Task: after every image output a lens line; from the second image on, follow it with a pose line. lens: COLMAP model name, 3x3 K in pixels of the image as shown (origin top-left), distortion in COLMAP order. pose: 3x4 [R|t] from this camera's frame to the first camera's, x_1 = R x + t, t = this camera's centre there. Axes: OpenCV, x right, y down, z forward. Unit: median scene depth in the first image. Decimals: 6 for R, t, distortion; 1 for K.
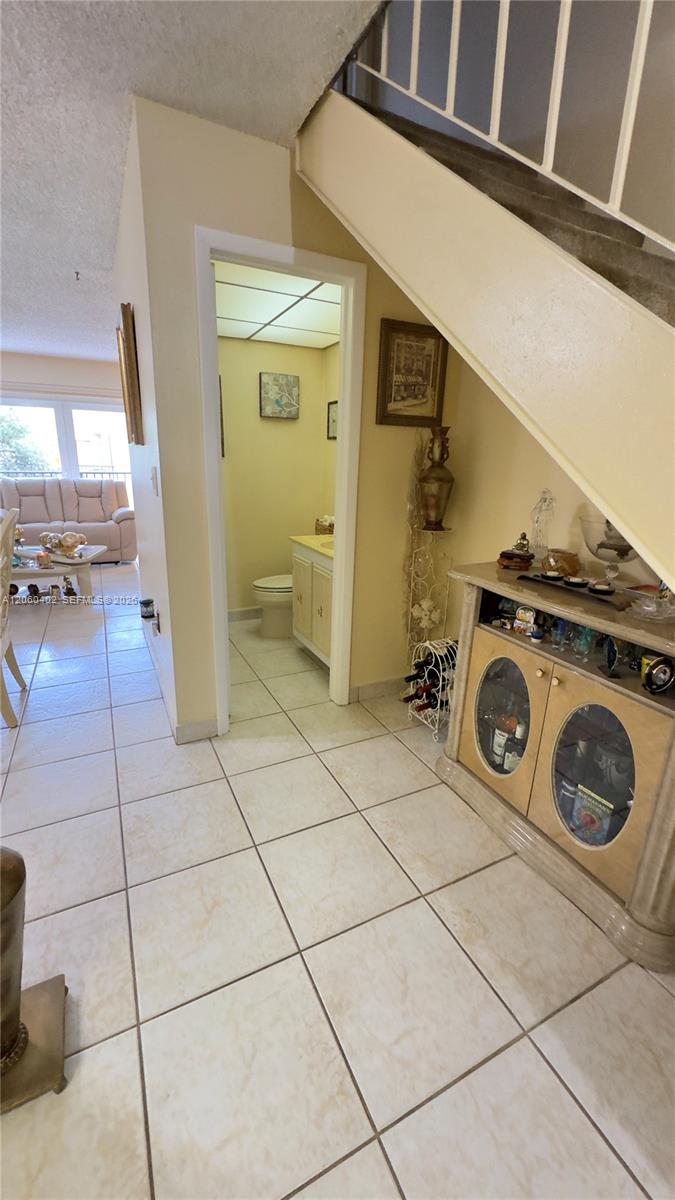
lens RADIAL K [[477.8, 0, 337.5], [0, 477.8, 600.0], [0, 0, 1]] dist [-0.002157, 0.000205]
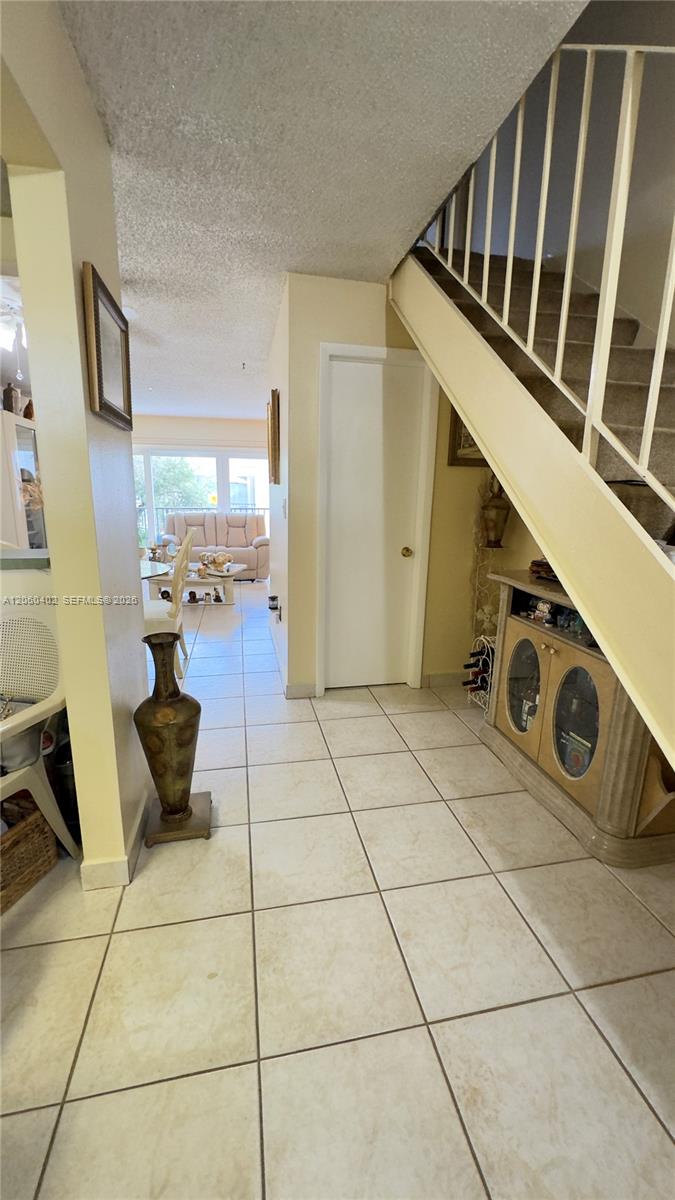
lens RADIAL K [[477.8, 0, 337.5], [0, 477.8, 600.0], [0, 0, 1]] dist [-0.002157, 0.000205]
pose [[0.967436, 0.044626, -0.249152, 0.139087], [-0.063333, 0.995702, -0.067575, 0.109214], [0.245066, 0.081154, 0.966104, -0.319737]]
